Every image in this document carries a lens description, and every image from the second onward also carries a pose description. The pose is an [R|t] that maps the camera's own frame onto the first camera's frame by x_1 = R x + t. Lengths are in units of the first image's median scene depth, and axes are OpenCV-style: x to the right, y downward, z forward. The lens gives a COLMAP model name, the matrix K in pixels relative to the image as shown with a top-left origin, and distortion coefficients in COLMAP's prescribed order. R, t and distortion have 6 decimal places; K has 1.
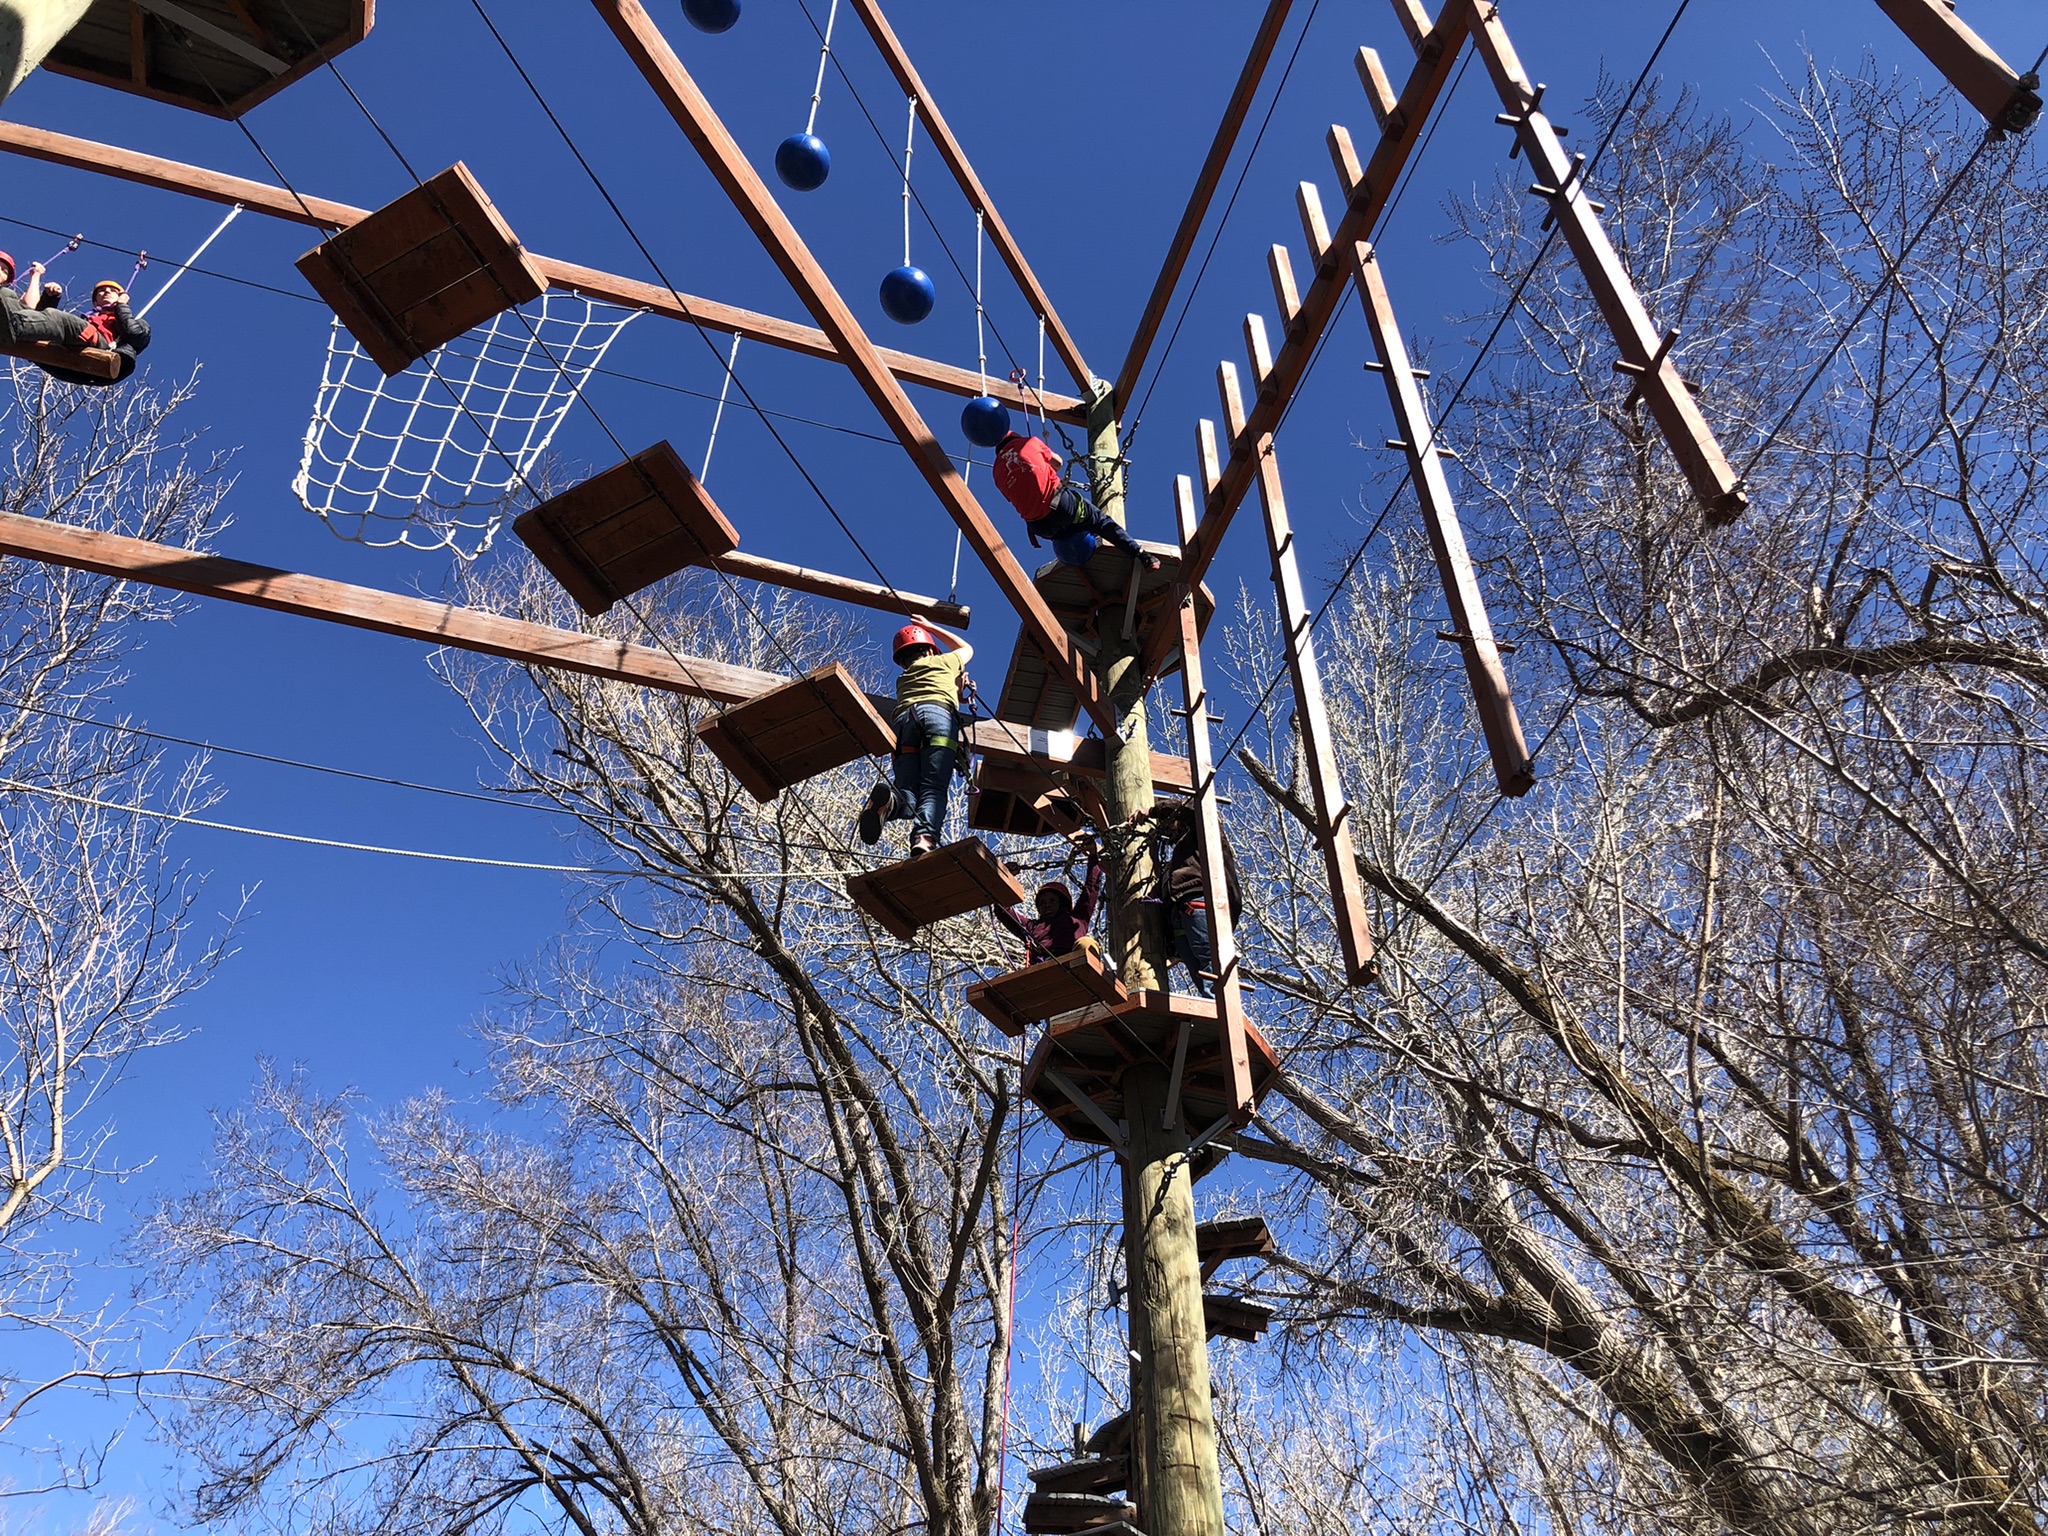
lens RADIAL K [[1670.3, 0, 1031.6], [0, 1670.3, 748.8], [0, 0, 1]] dist [0.016699, -0.005866]
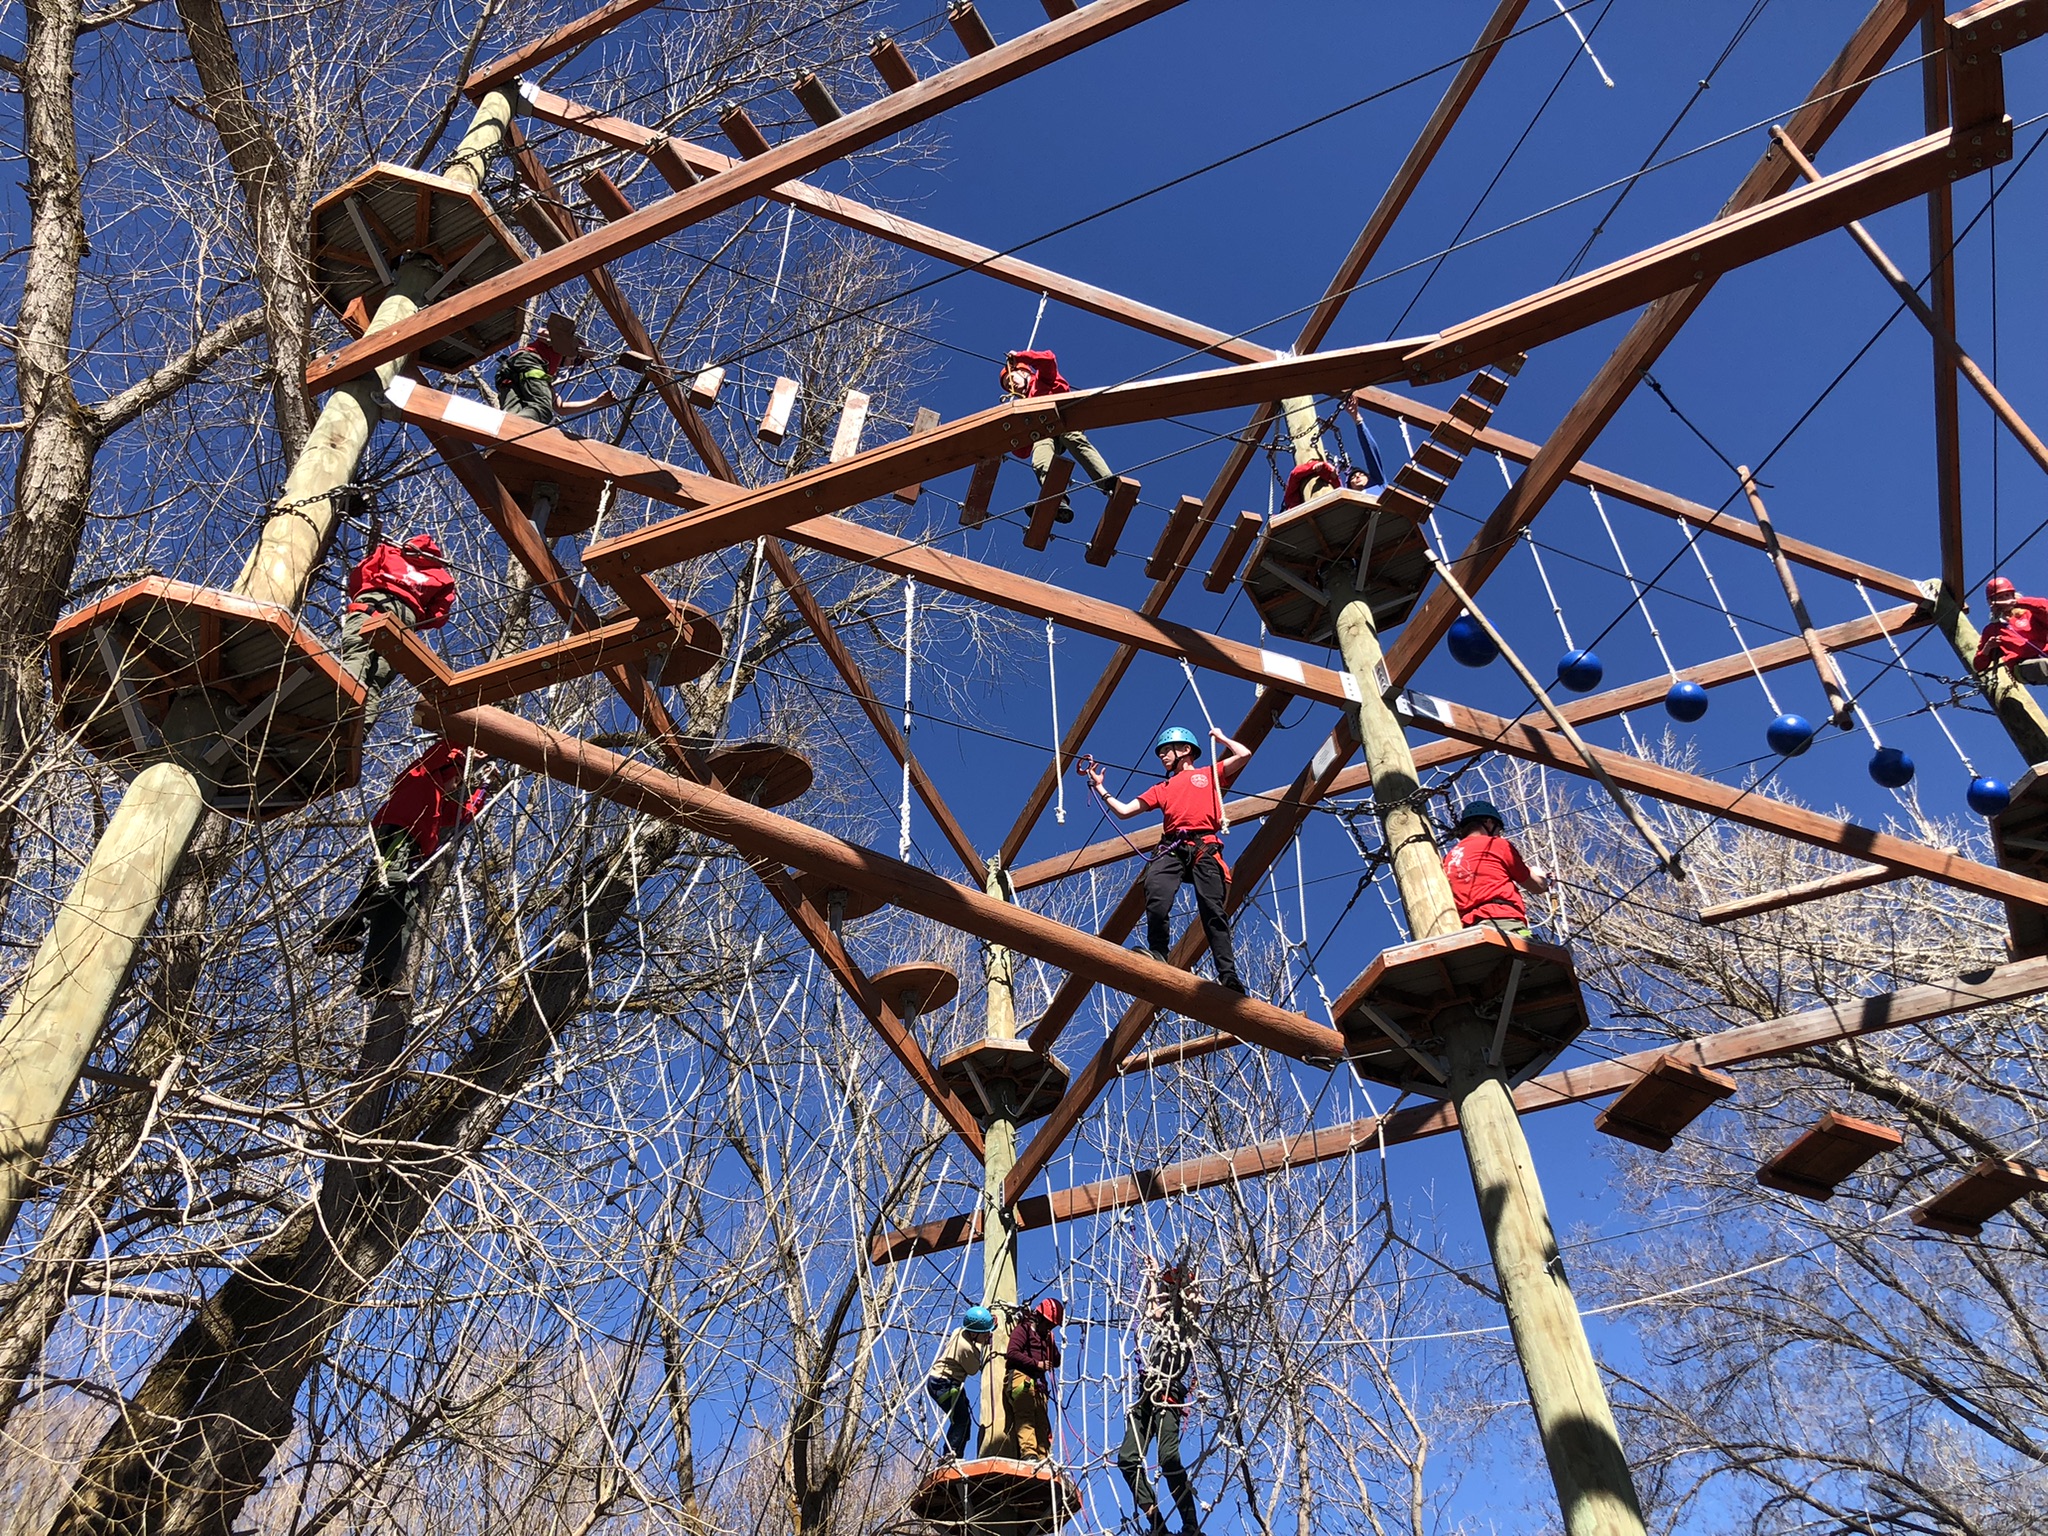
lens RADIAL K [[1636.7, 0, 1024.0], [0, 1636.7, 768.0], [0, 0, 1]] dist [0.010635, -0.001439]
pose [[0.755870, -0.467653, -0.458215, 0.021884], [0.461223, 0.877062, -0.134295, -0.181072], [0.464687, -0.109829, 0.878638, -0.217293]]
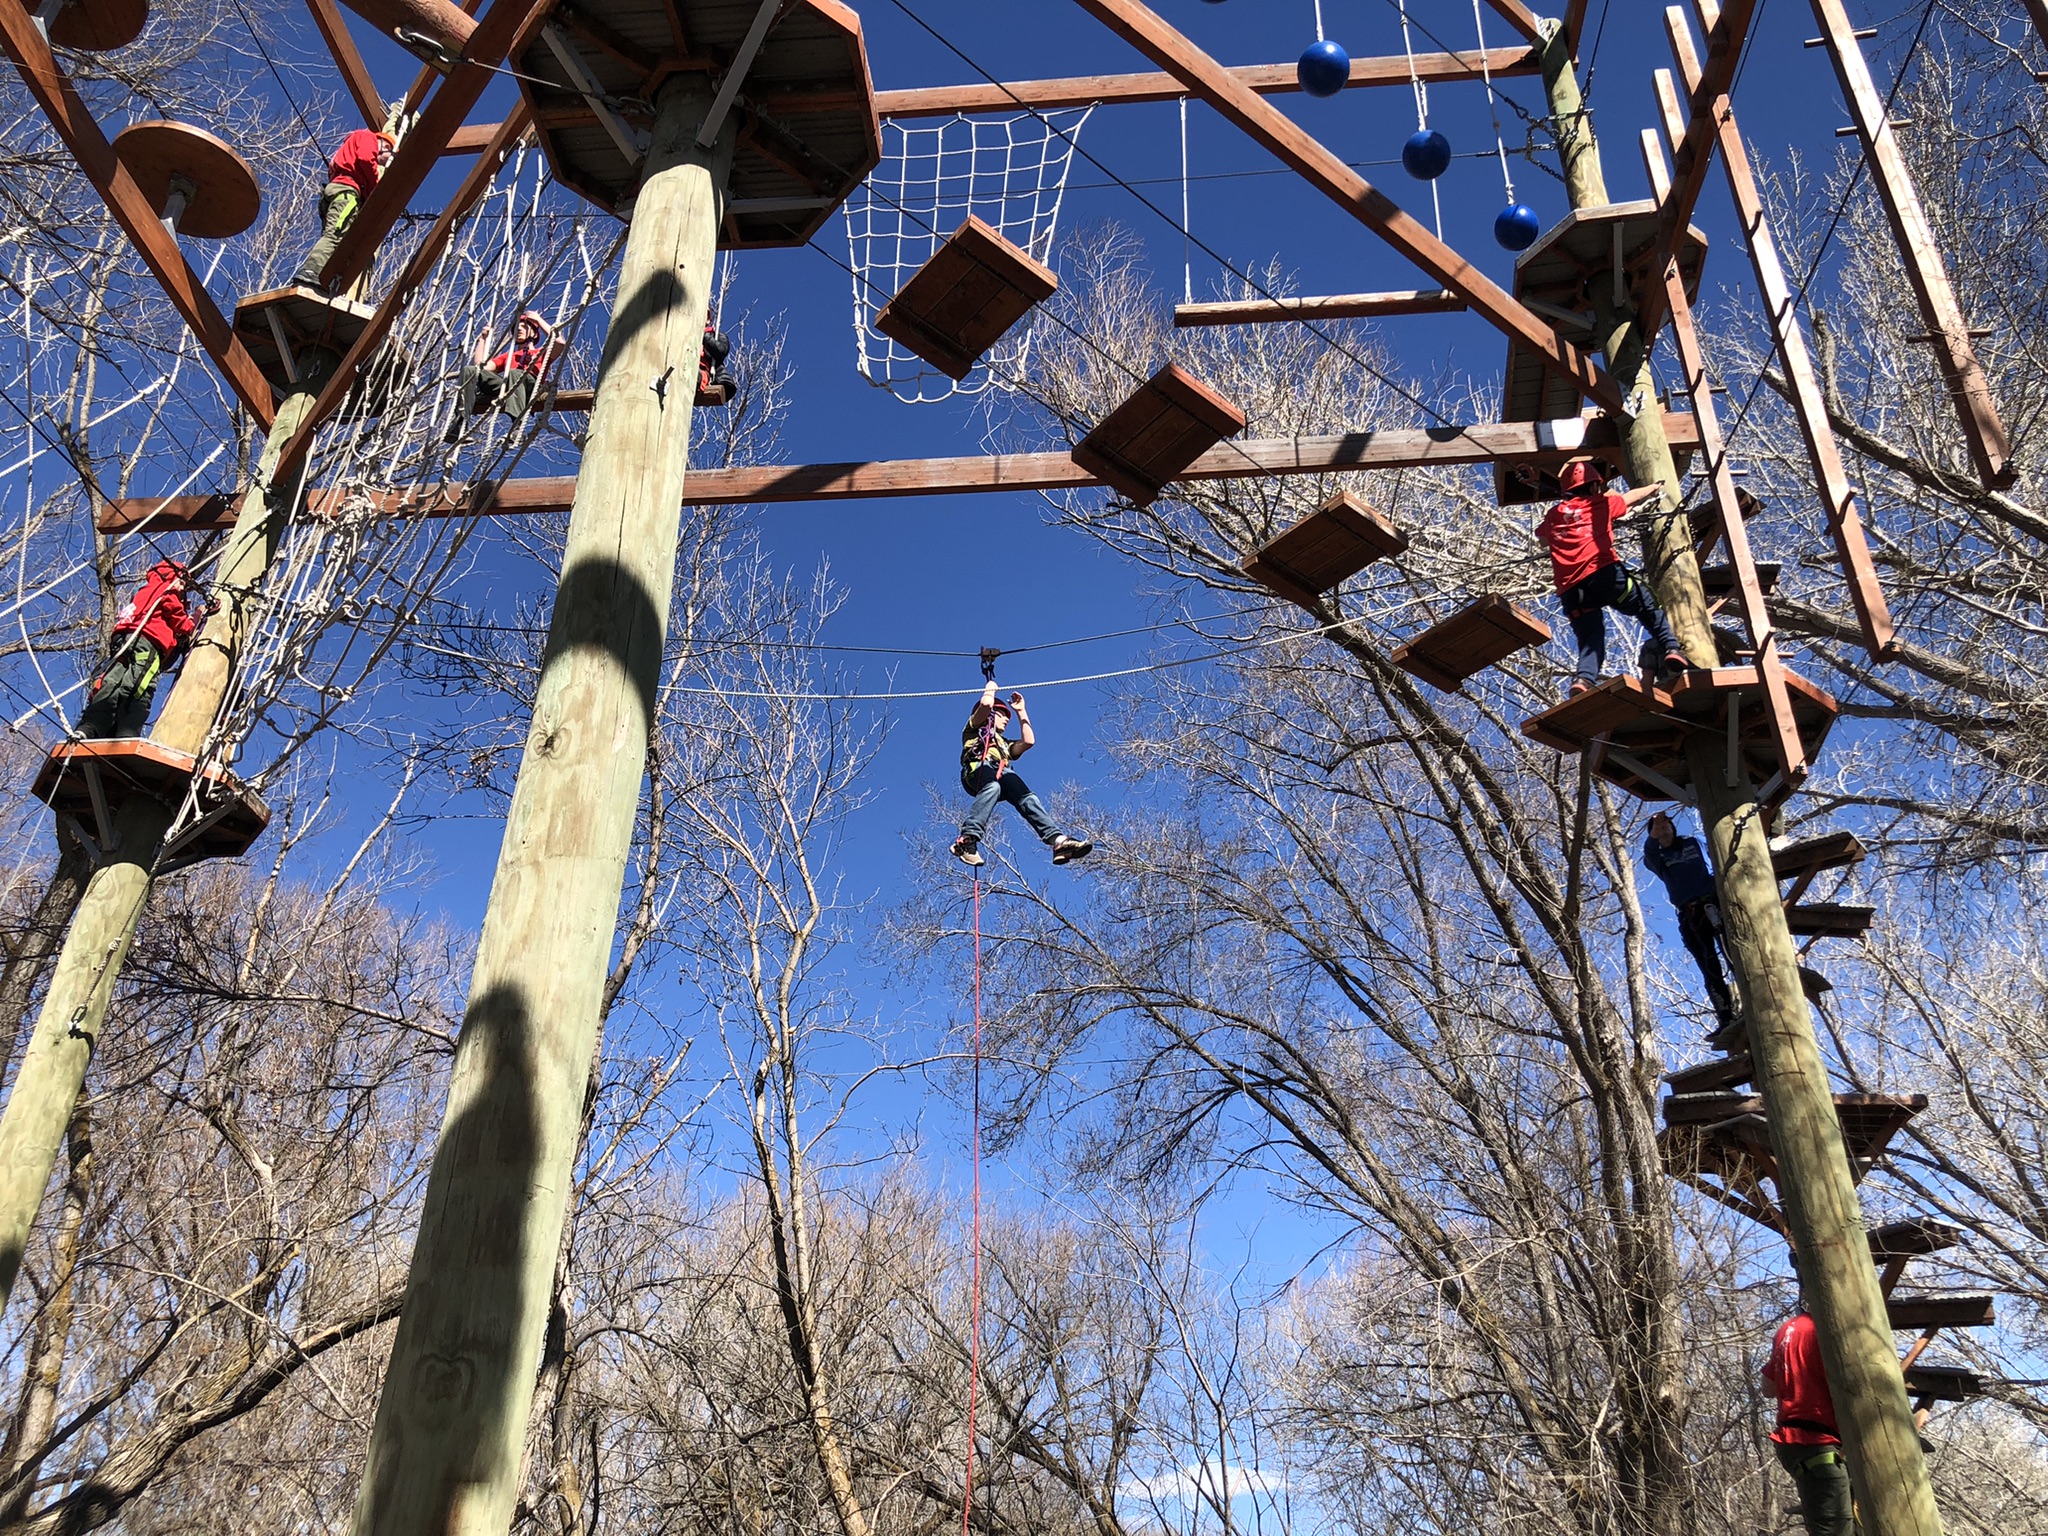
lens RADIAL K [[1670.3, 0, 1031.6], [0, 1670.3, 748.8], [0, 0, 1]] dist [0.016699, -0.005866]
pose [[0.922272, -0.181366, -0.341350, 0.015682], [0.253533, 0.950428, 0.180023, -0.051253], [0.291779, -0.252573, 0.922536, -0.072249]]
